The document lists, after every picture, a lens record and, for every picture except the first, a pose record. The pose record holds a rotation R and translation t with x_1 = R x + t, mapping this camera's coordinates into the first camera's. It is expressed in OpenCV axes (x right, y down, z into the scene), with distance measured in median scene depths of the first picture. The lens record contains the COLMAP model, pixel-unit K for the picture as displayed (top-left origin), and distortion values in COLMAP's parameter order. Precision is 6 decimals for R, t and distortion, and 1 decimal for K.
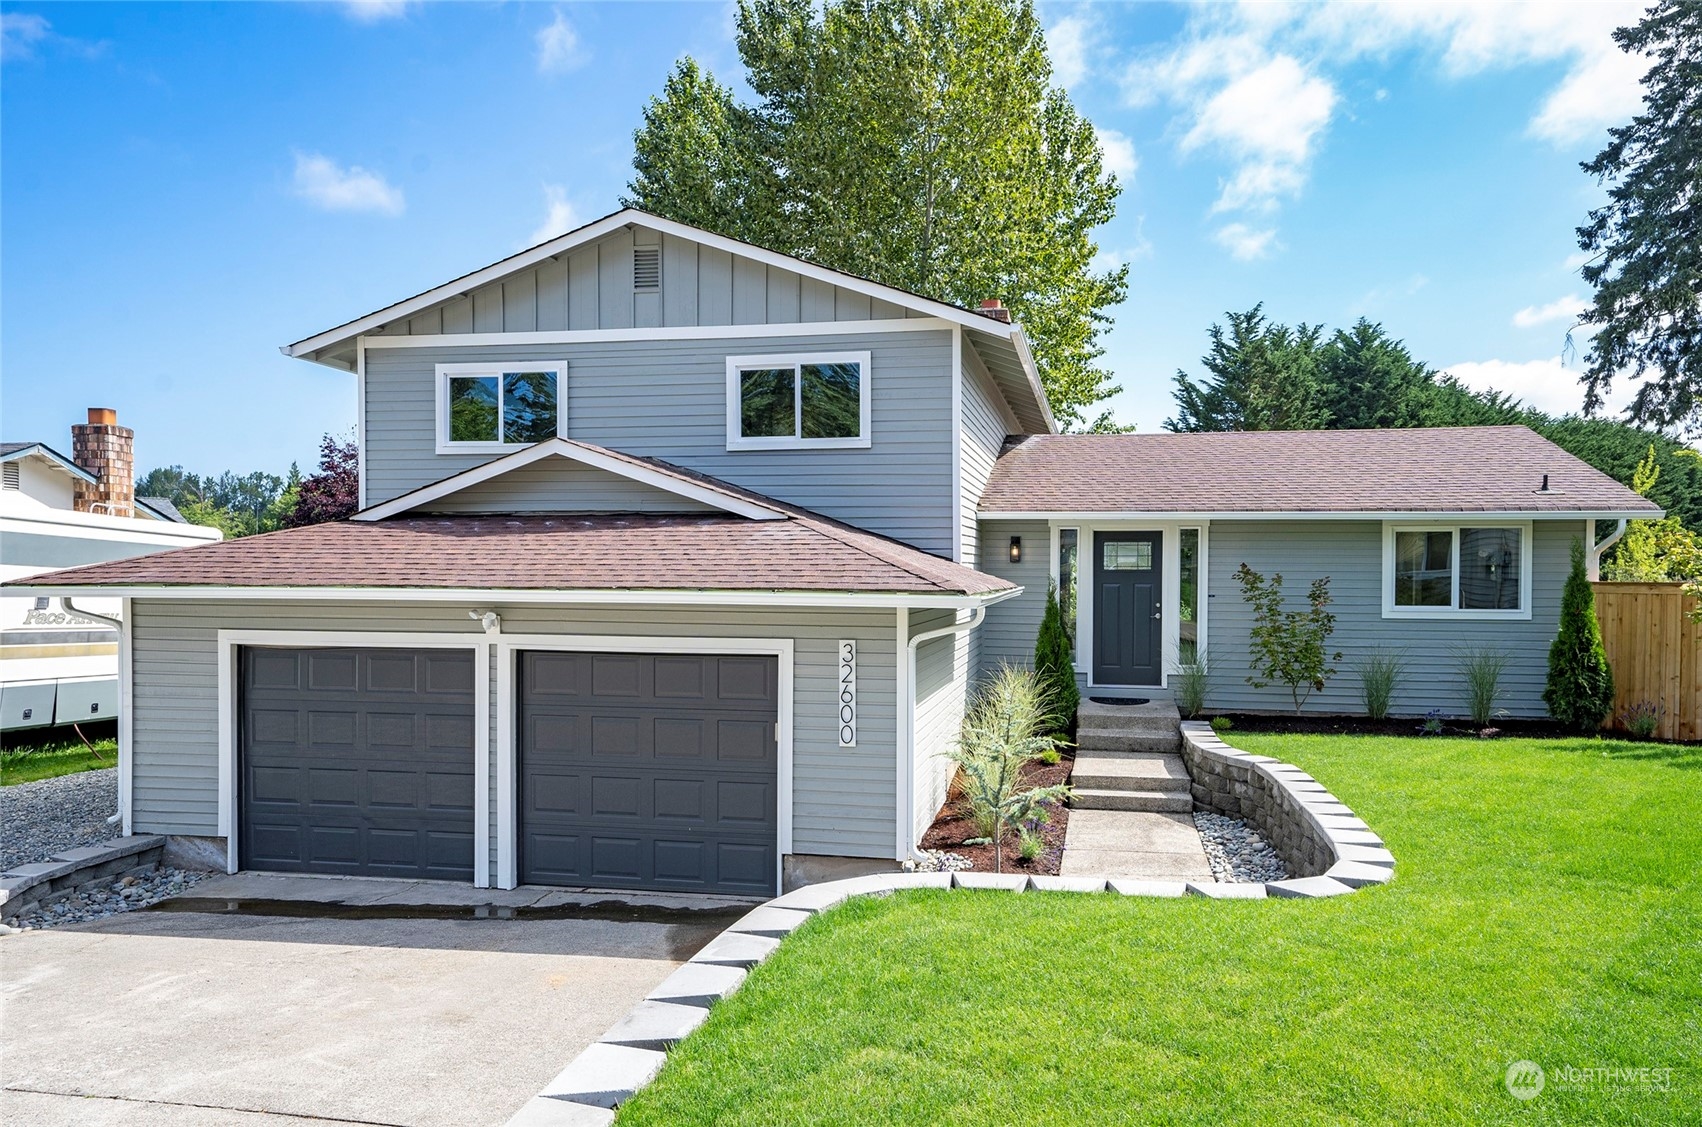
lens RADIAL K [[1120.3, 0, 887.8], [0, 1120.3, 591.6], [0, 0, 1]] dist [-0.003890, 0.048698]
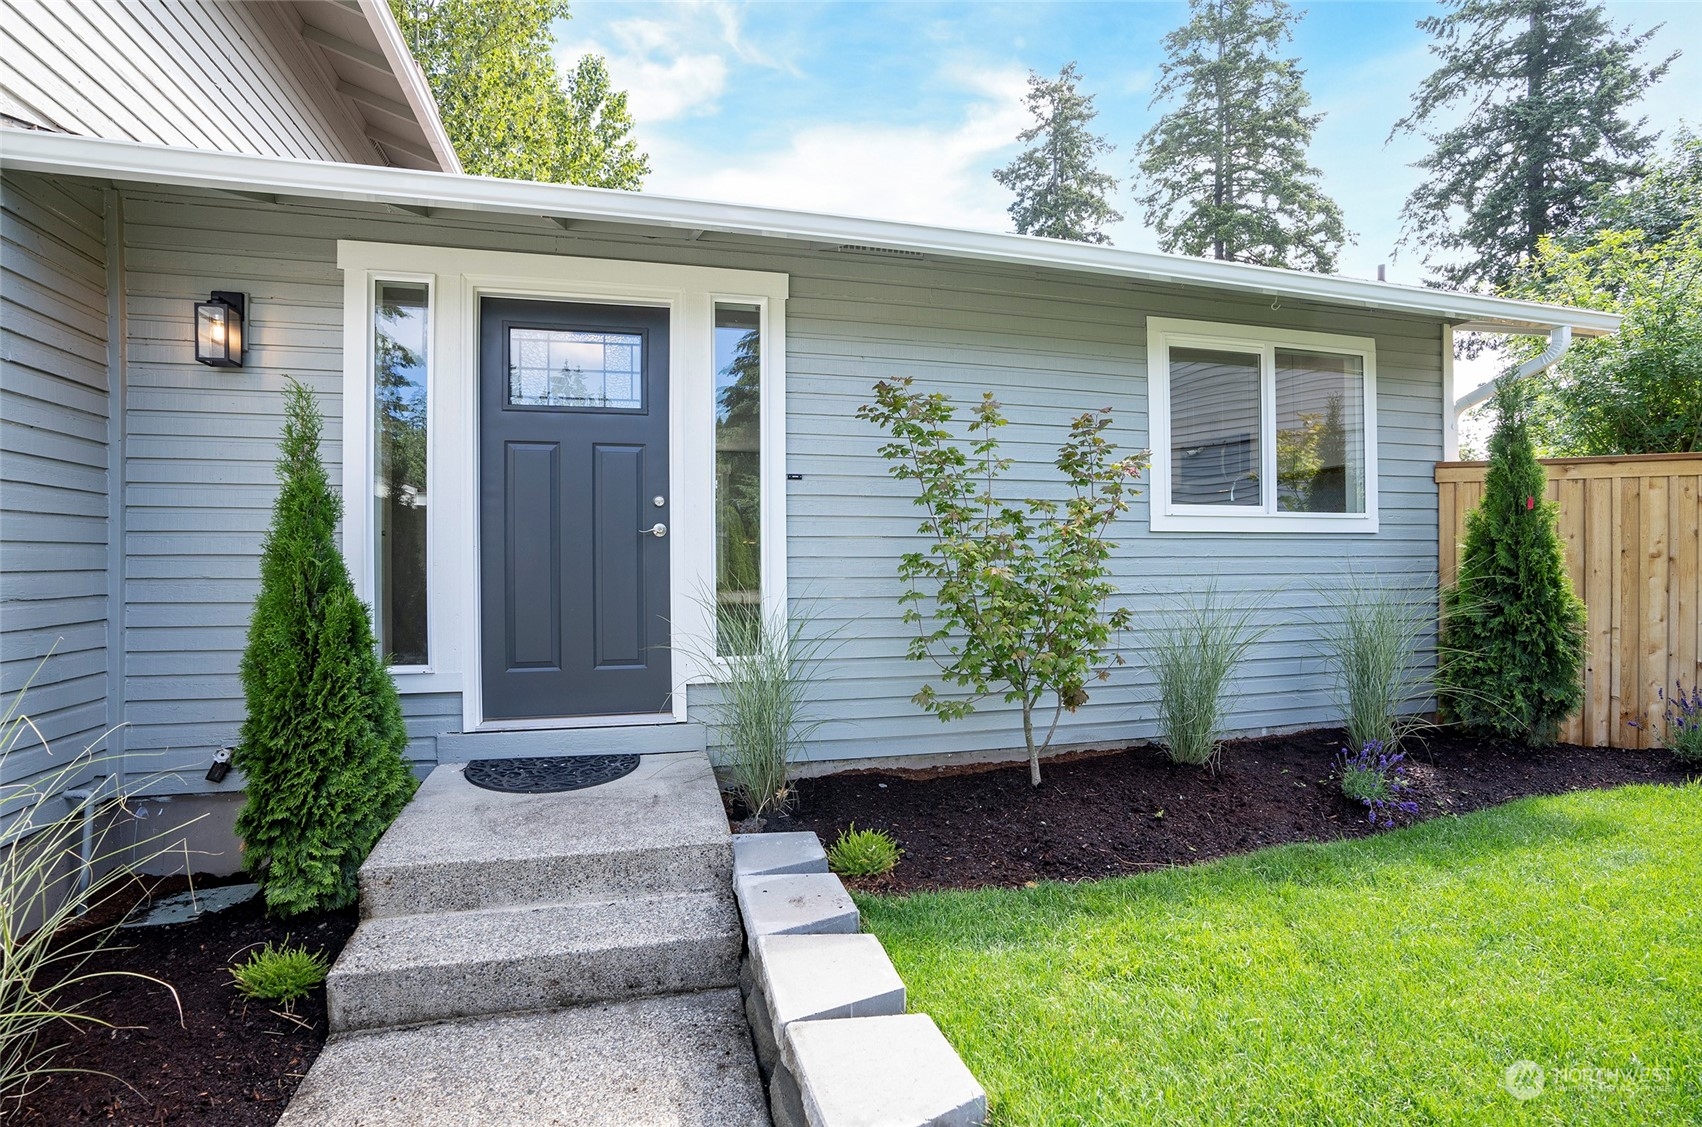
lens RADIAL K [[794.9, 0, 857.5], [0, 794.9, 568.8], [0, 0, 1]] dist [-0.073039, 0.029549]
pose [[0.899234, -0.011963, 0.437304, 0.198240], [0.015677, 0.999865, -0.004884, 0.040211], [-0.437186, 0.011247, 0.899301, 0.787144]]
